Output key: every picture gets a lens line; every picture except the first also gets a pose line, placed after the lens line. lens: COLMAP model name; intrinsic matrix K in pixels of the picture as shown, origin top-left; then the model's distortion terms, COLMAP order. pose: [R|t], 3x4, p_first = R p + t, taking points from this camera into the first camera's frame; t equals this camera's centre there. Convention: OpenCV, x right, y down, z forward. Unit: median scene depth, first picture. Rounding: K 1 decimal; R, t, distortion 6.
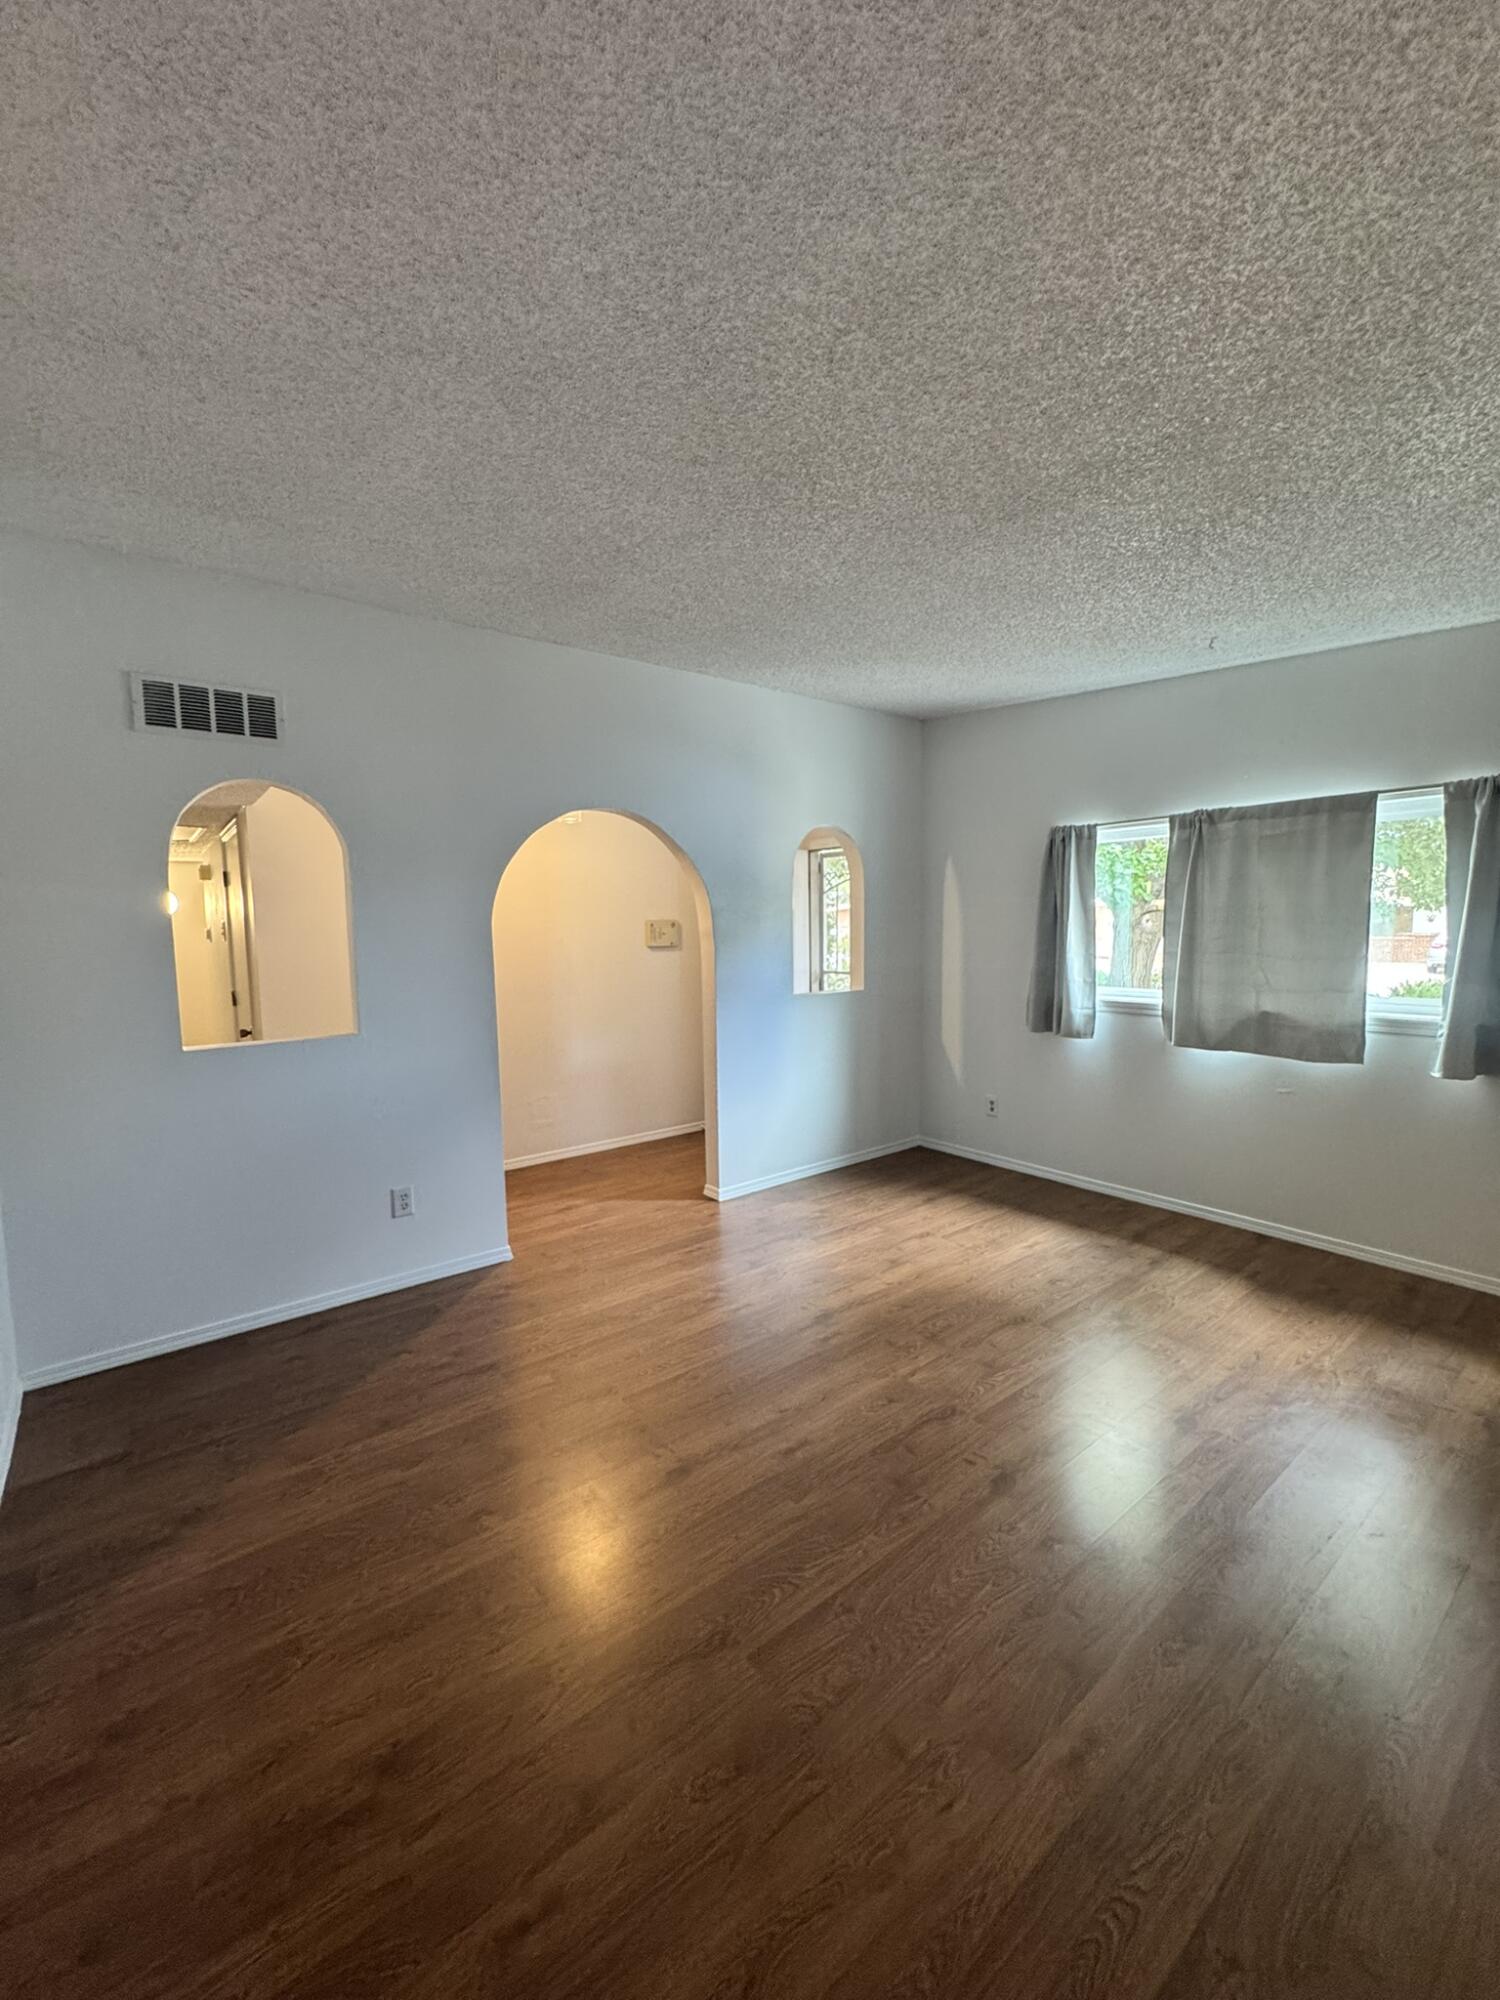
lens RADIAL K [[800.1, 0, 753.0], [0, 800.1, 997.7], [0, 0, 1]] dist [-0.004602, 0.000540]
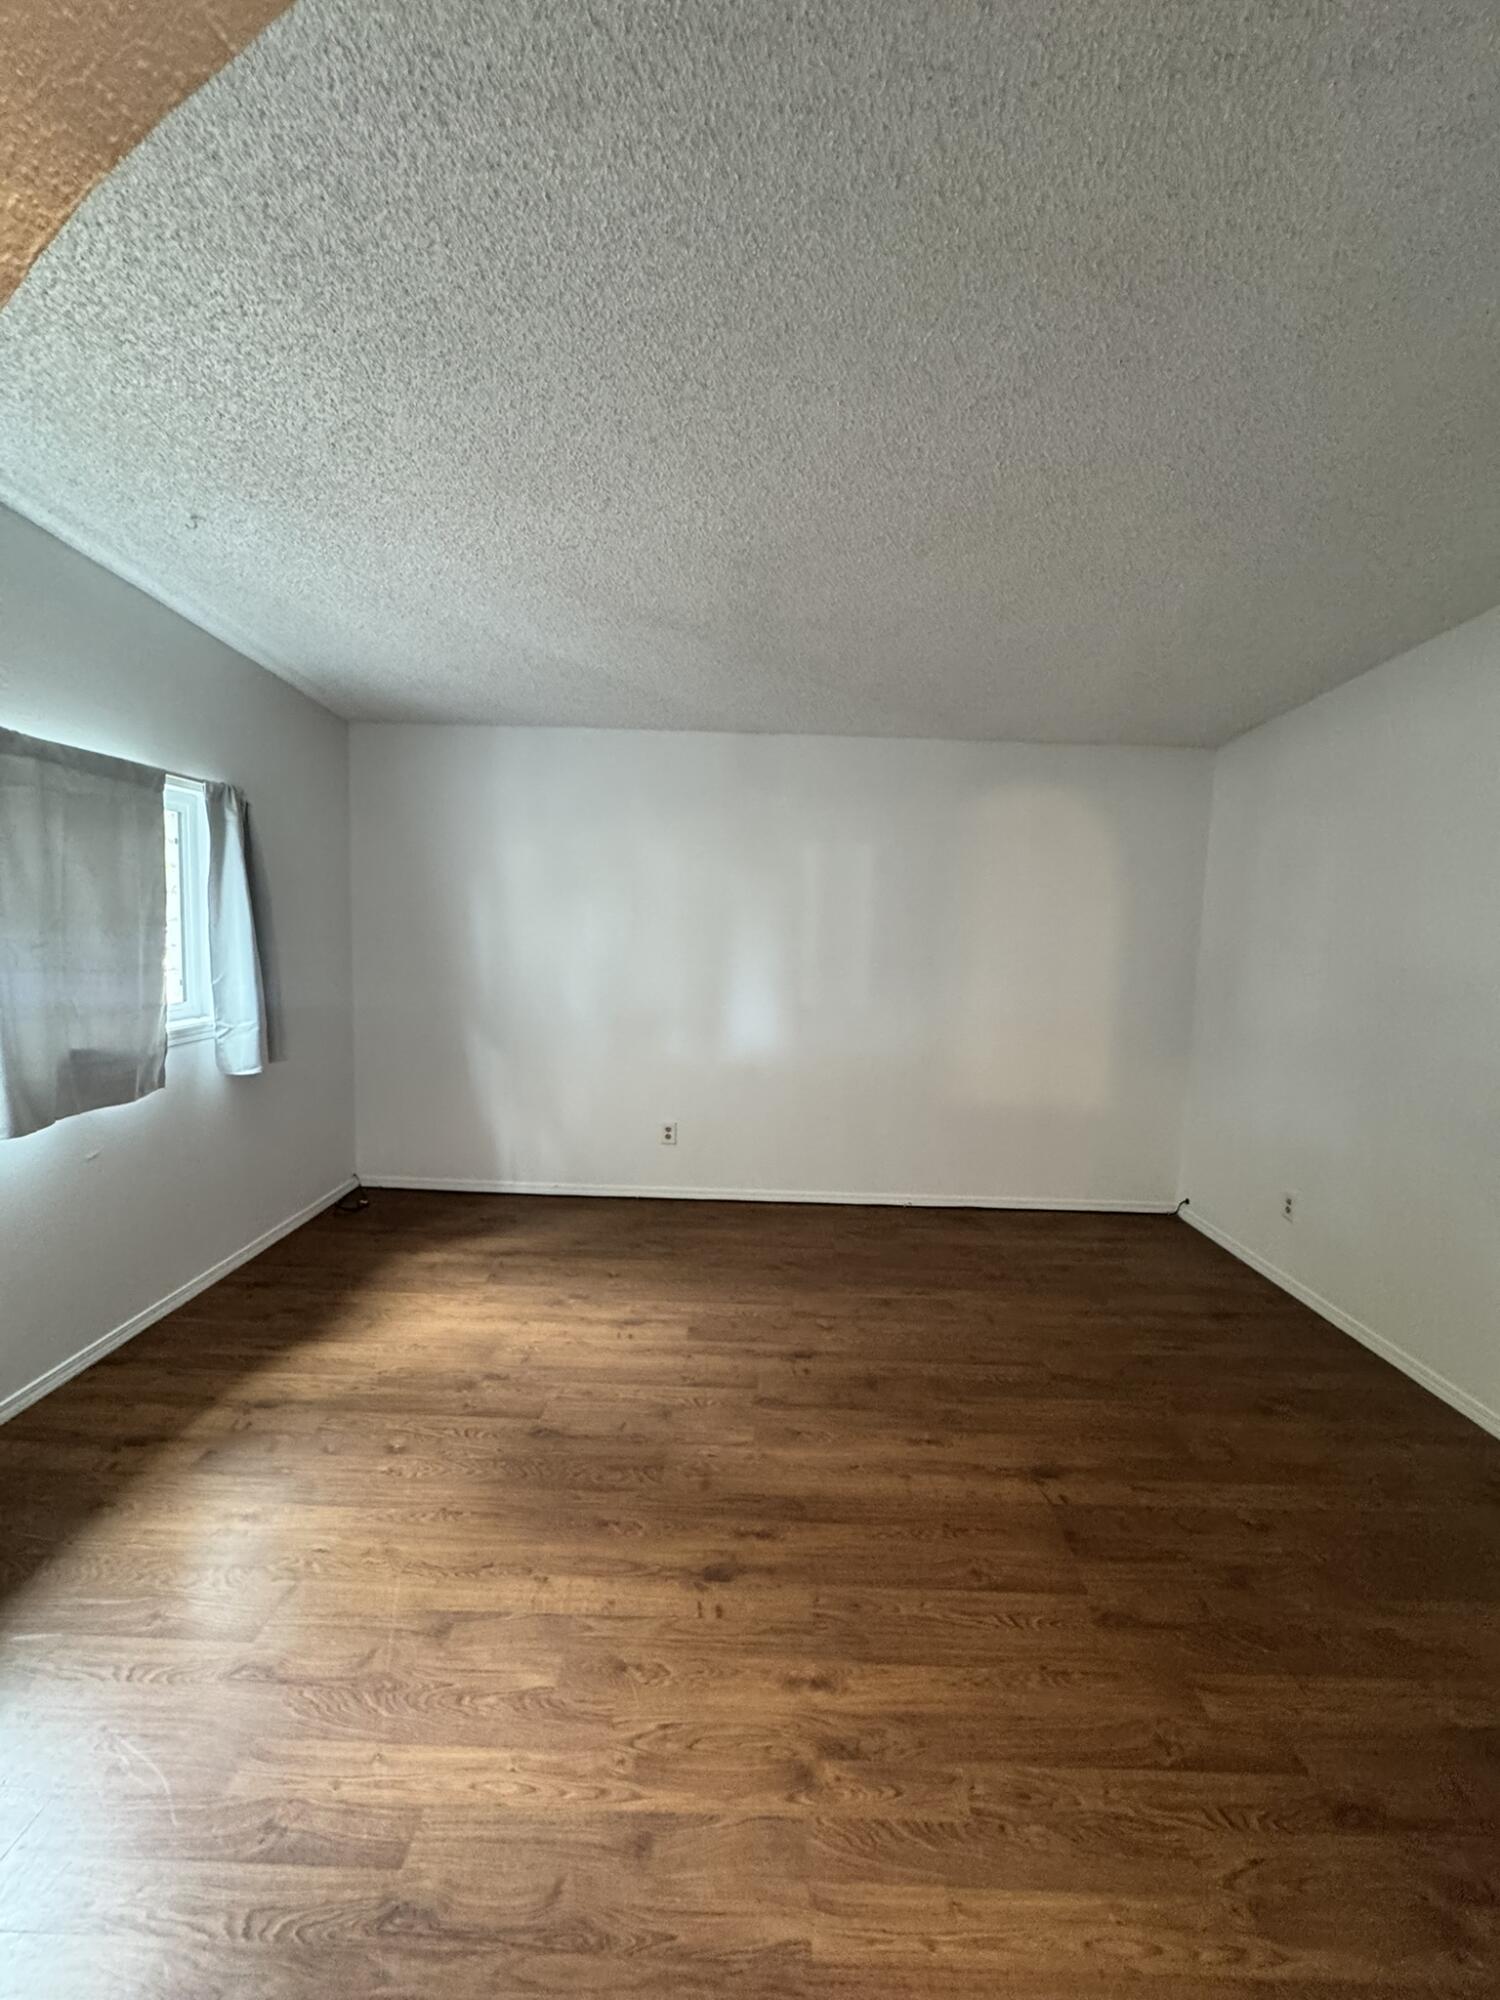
lens RADIAL K [[800.1, 0, 753.0], [0, 800.1, 997.7], [0, 0, 1]] dist [-0.004602, 0.000540]
pose [[-0.780725, -0.064763, 0.621510, -0.250236], [0.039328, 0.987550, 0.152307, -0.114594], [-0.623636, 0.143352, -0.768458, 1.219536]]
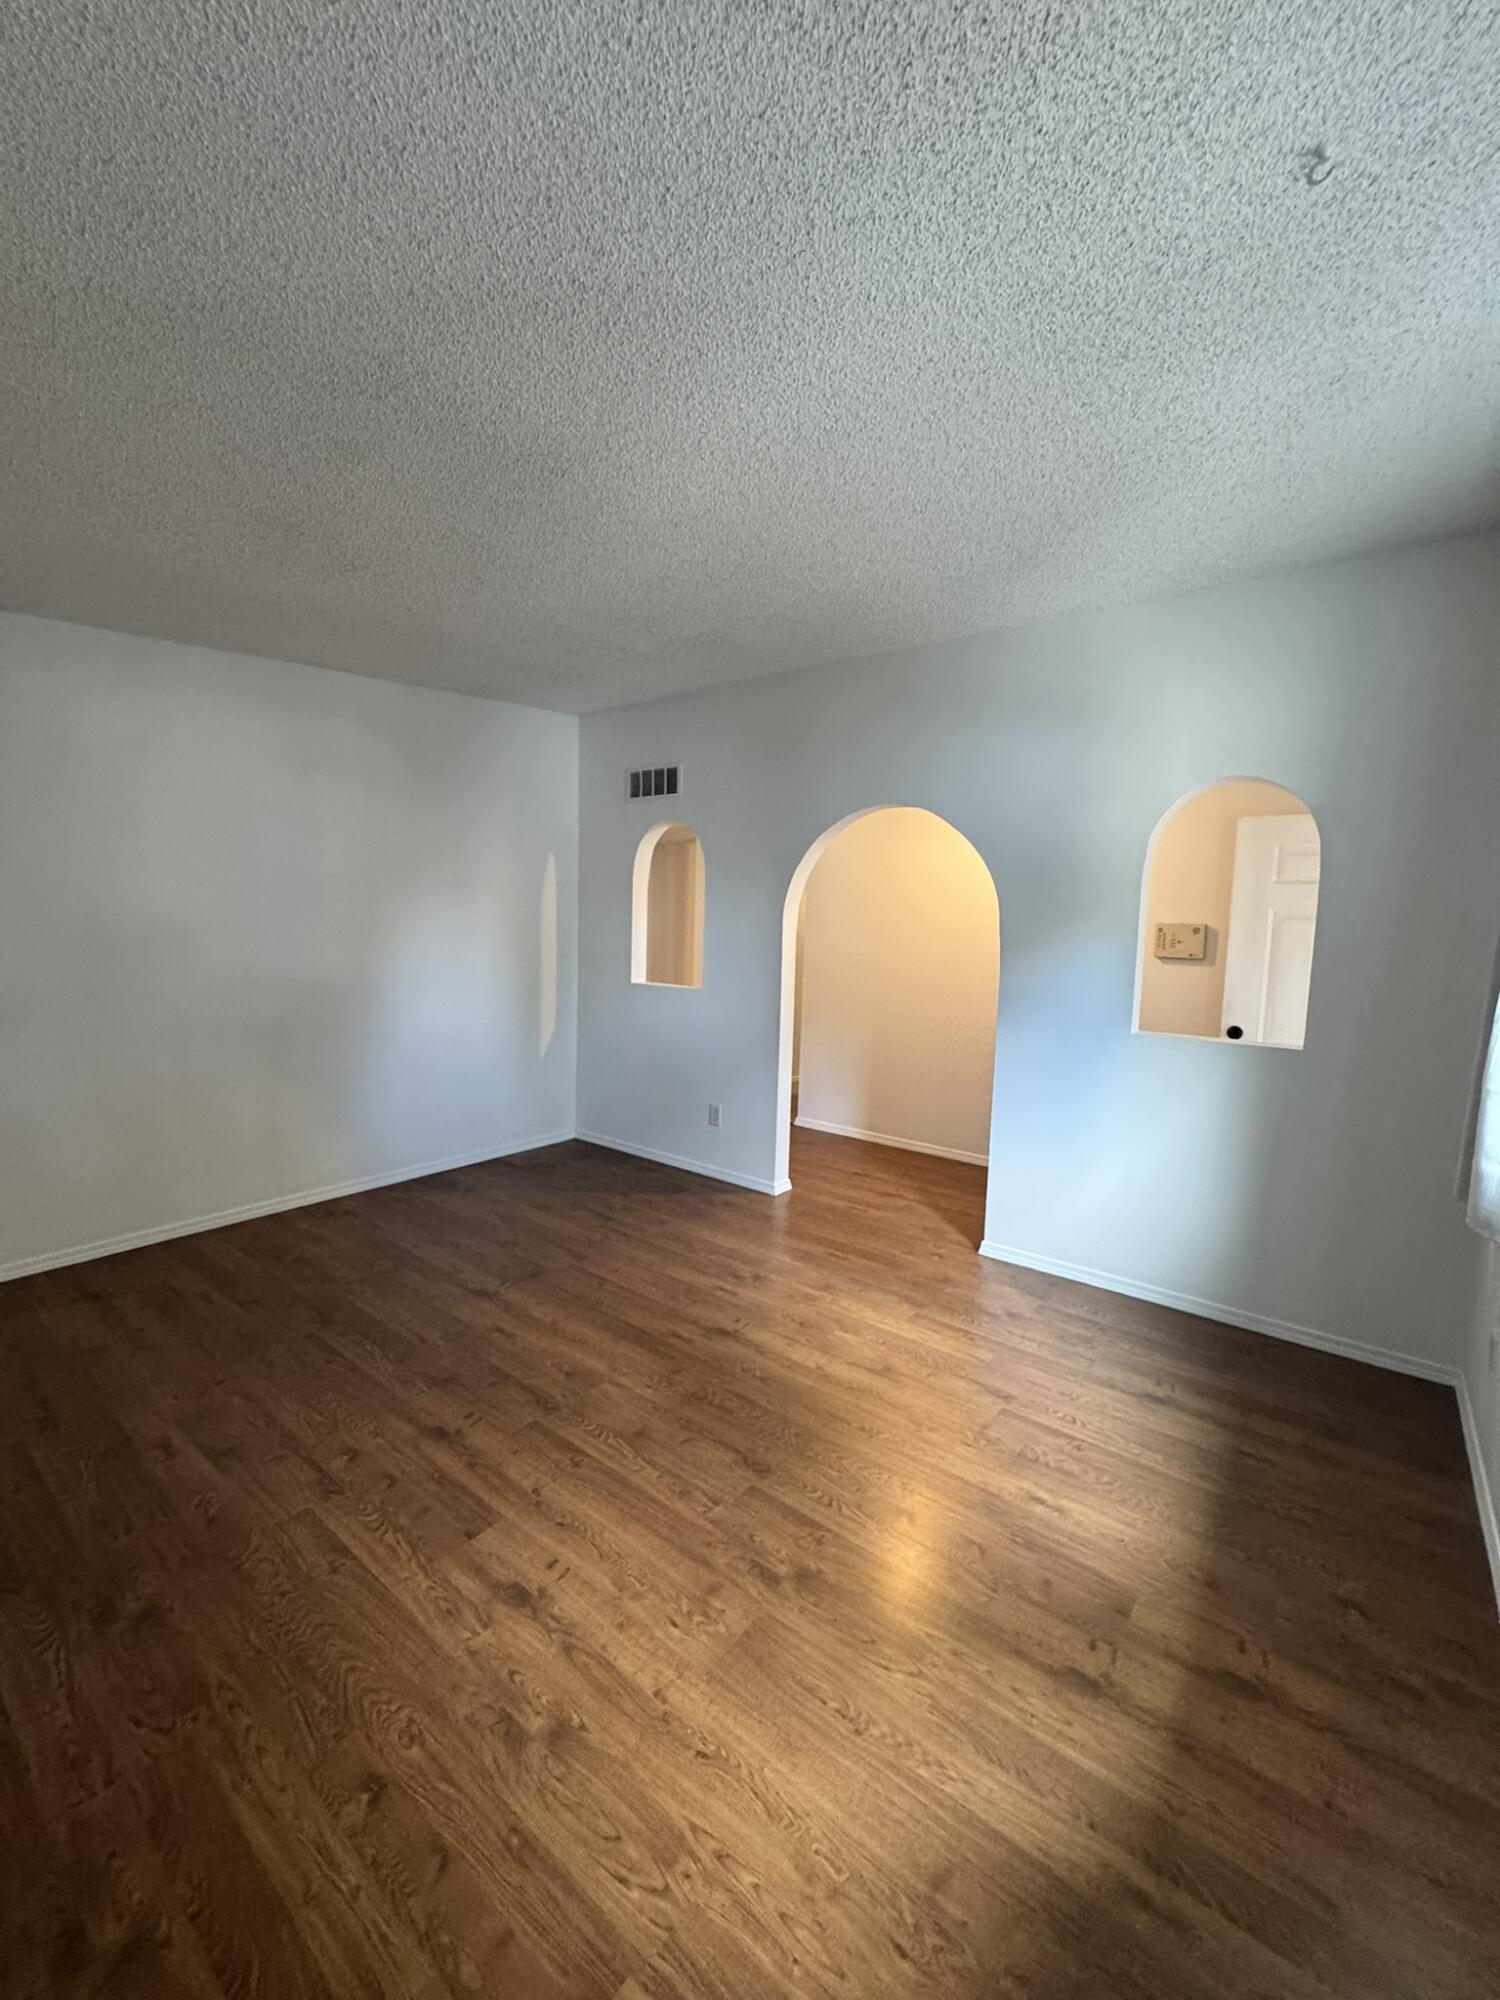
lens RADIAL K [[800.1, 0, 753.0], [0, 800.1, 997.7], [0, 0, 1]] dist [-0.004602, 0.000540]
pose [[0.243609, 0.115236, -0.963003, 0.850289], [-0.117779, 0.989083, 0.088563, -0.073642], [0.962696, 0.091847, 0.254522, 0.662972]]
